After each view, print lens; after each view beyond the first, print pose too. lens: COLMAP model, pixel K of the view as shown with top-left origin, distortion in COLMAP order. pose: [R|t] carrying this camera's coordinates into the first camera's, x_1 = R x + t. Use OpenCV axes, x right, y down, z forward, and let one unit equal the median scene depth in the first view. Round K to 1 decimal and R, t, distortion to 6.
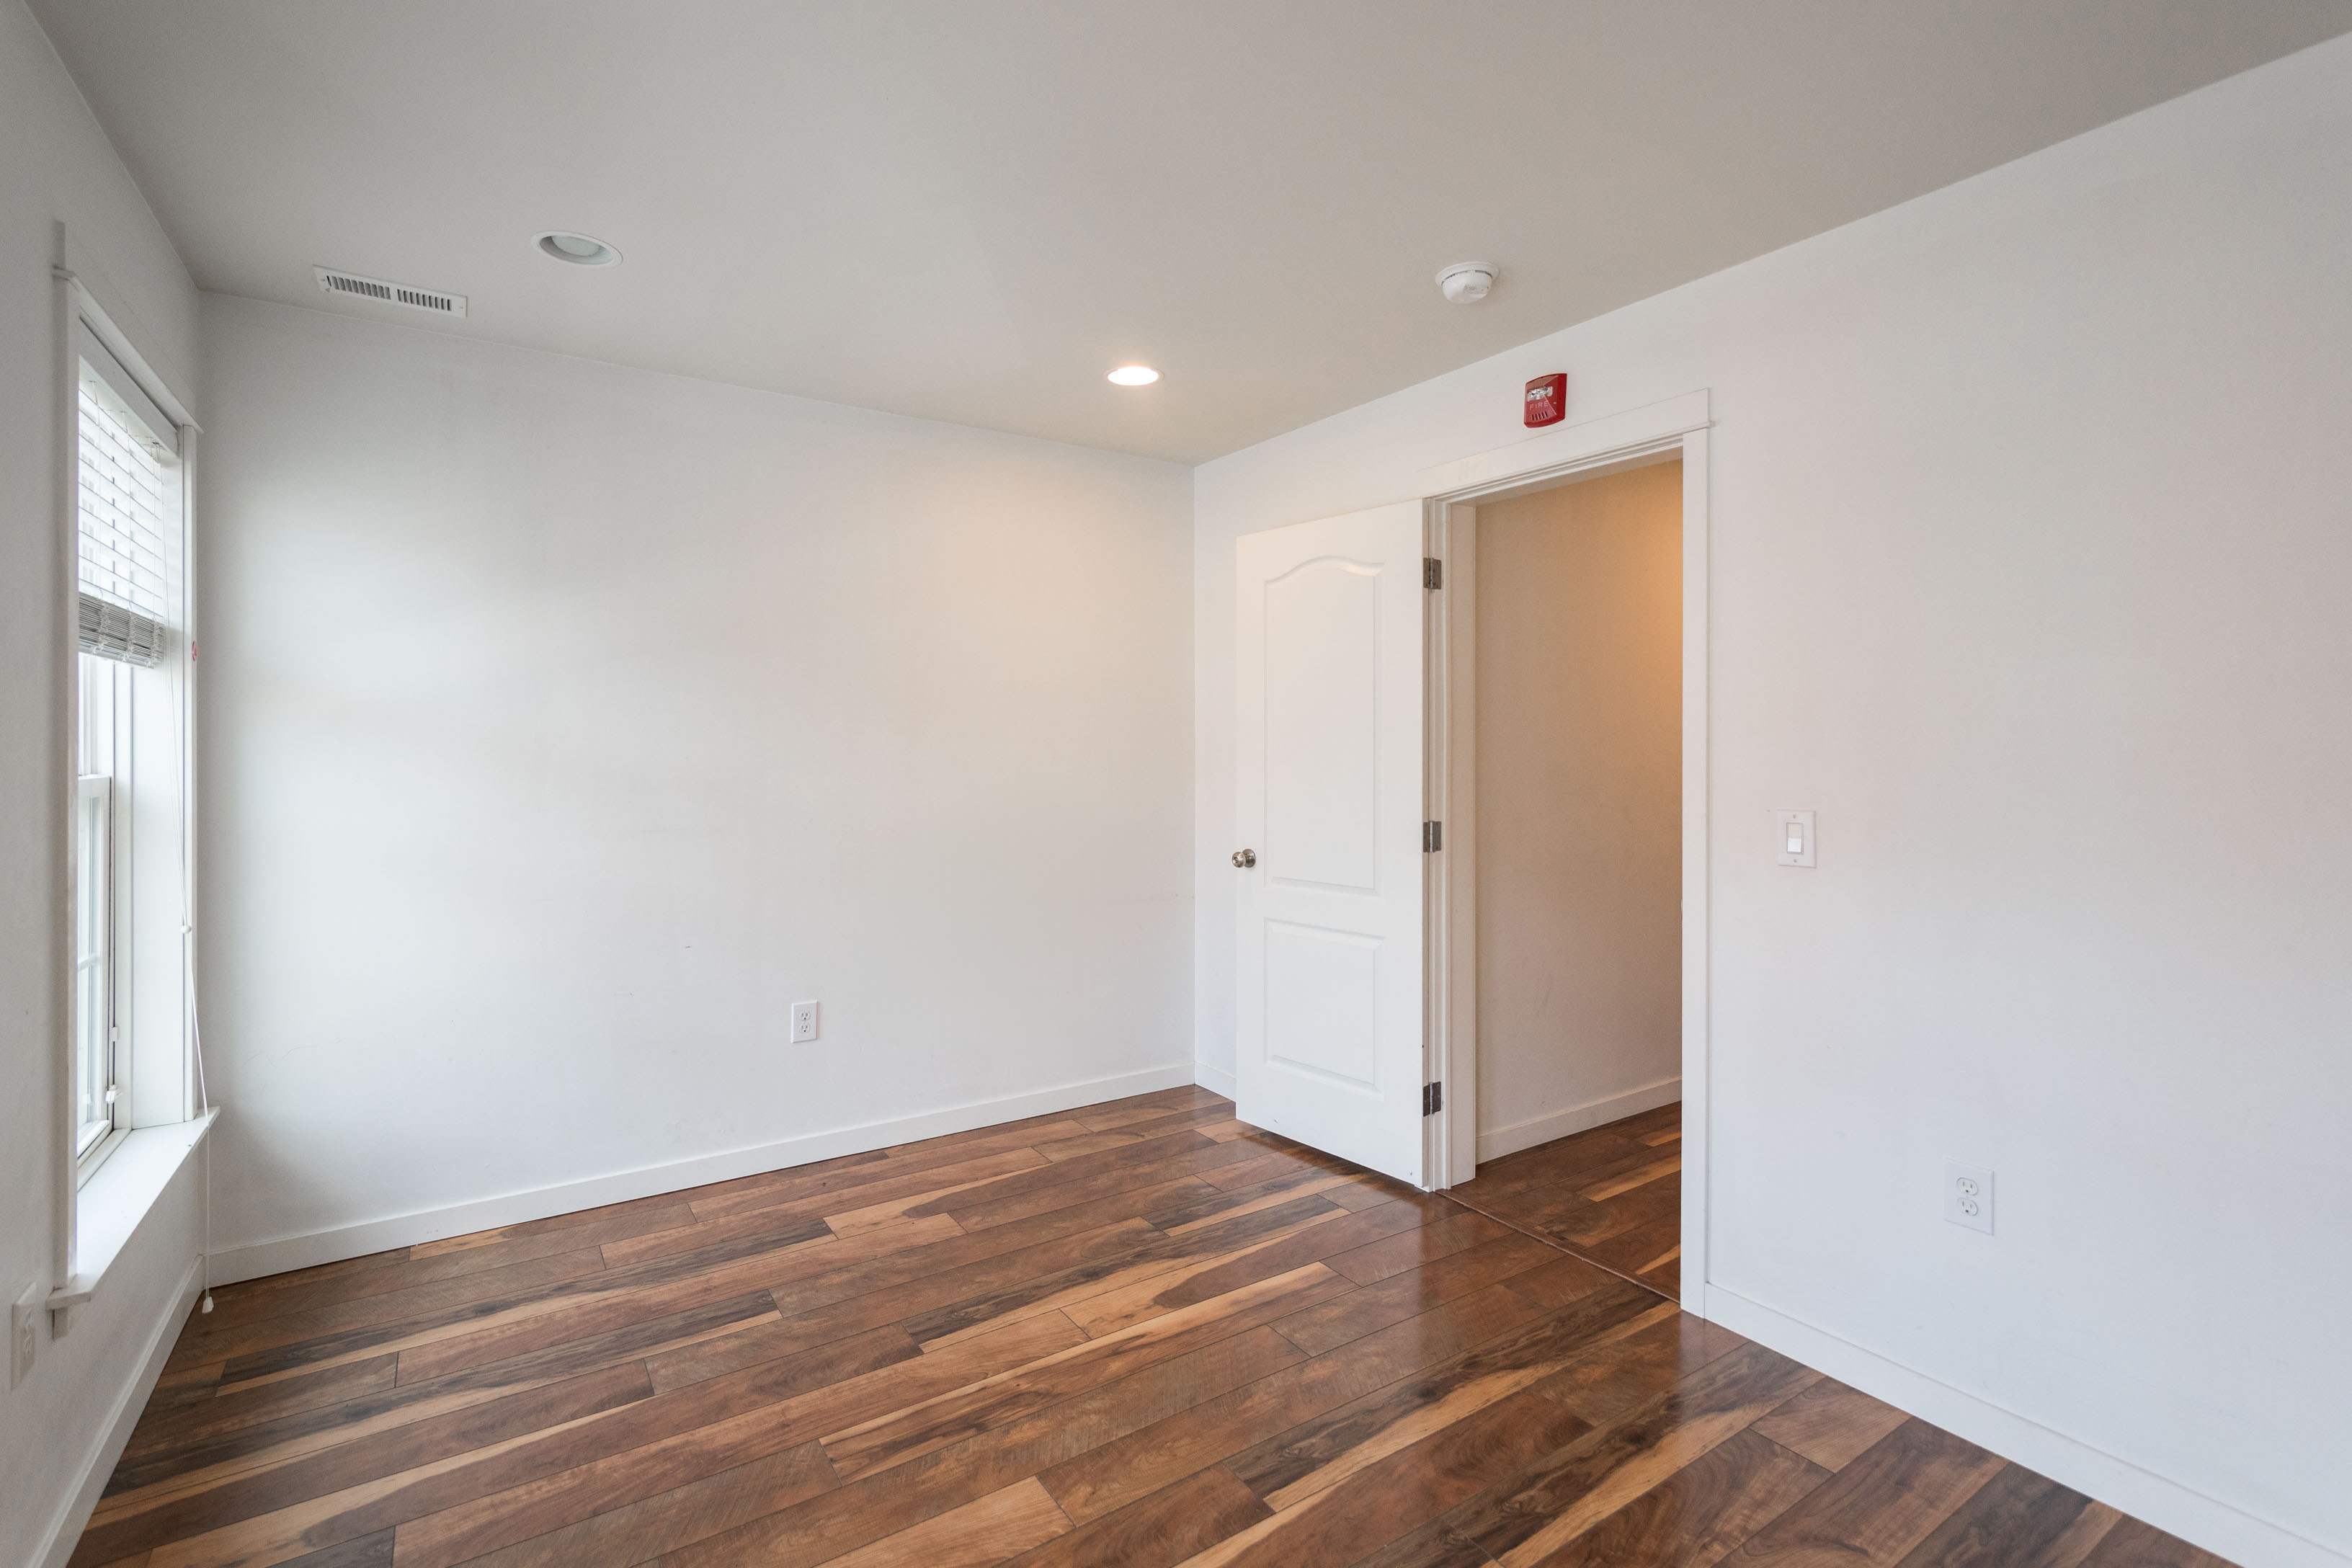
lens RADIAL K [[1054.8, 0, 1189.1], [0, 1054.8, 745.9], [0, 0, 1]] dist [-0.002517, -0.000155]
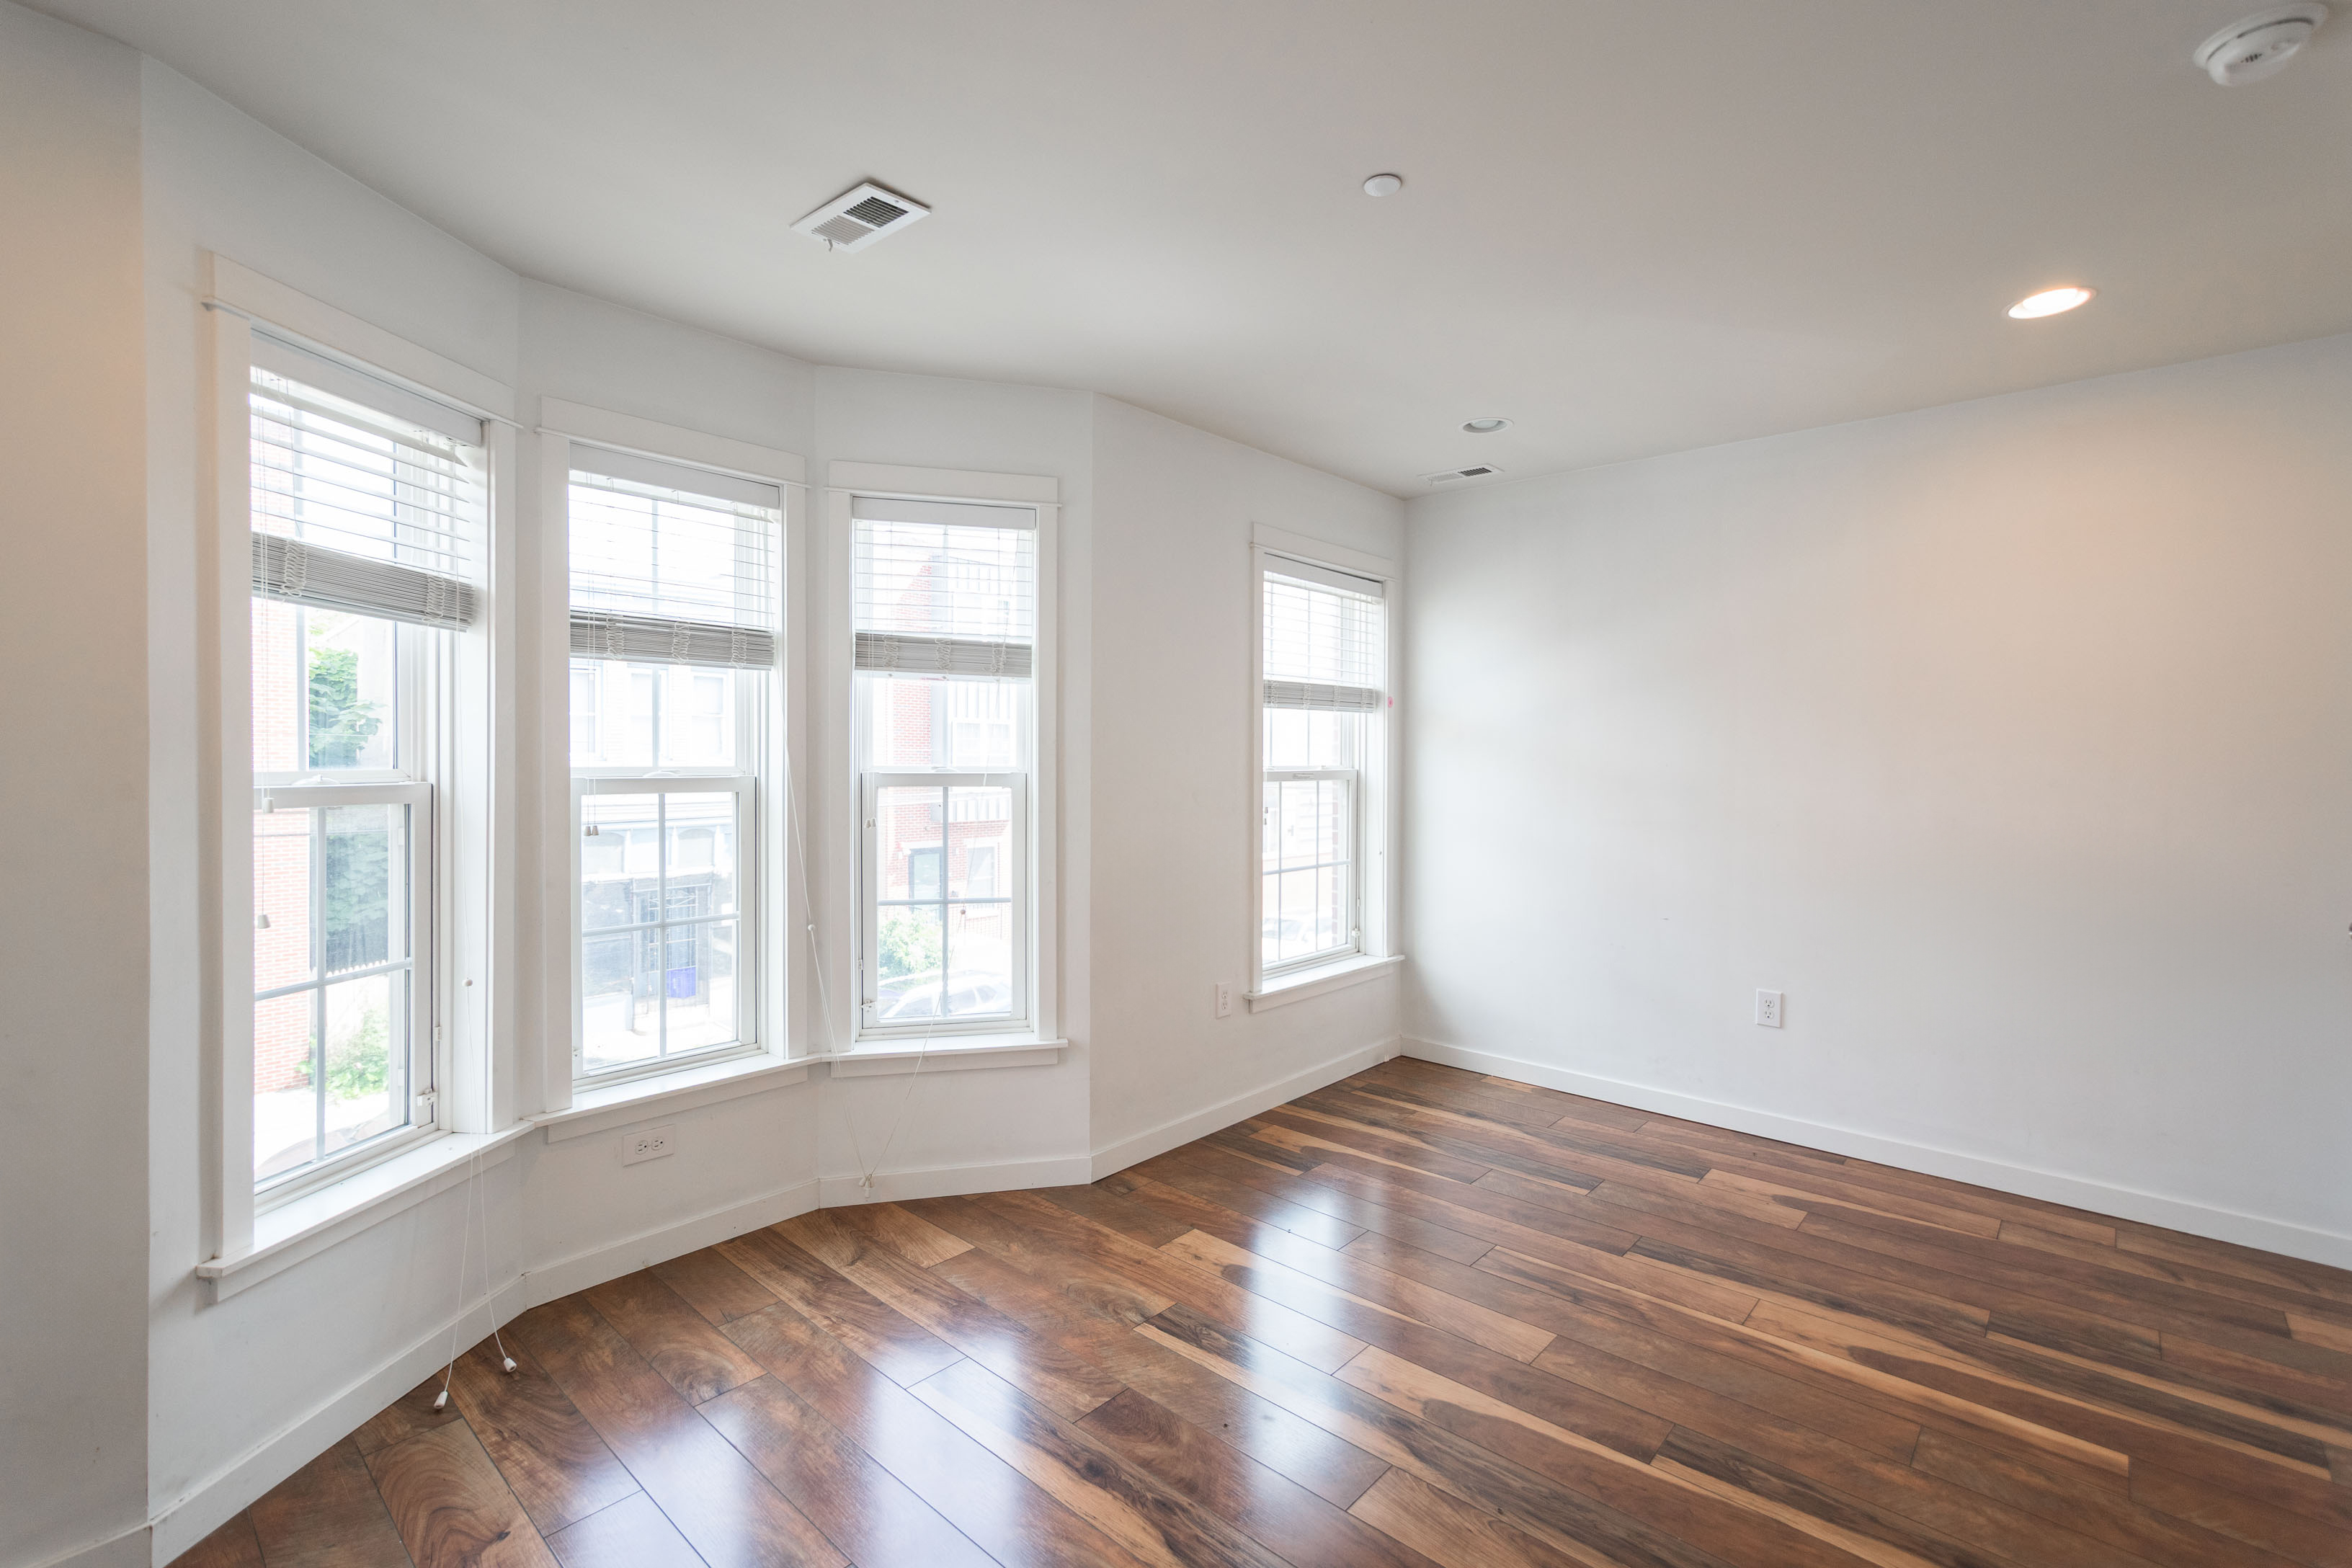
lens RADIAL K [[1054.8, 0, 1182.1], [0, 1054.8, 765.7], [0, 0, 1]] dist [-0.002517, -0.000155]
pose [[0.247561, 0.013081, -0.968784, 0.683393], [-0.003024, 0.999914, 0.012729, -0.000898], [0.968868, -0.000221, 0.247579, 0.182218]]
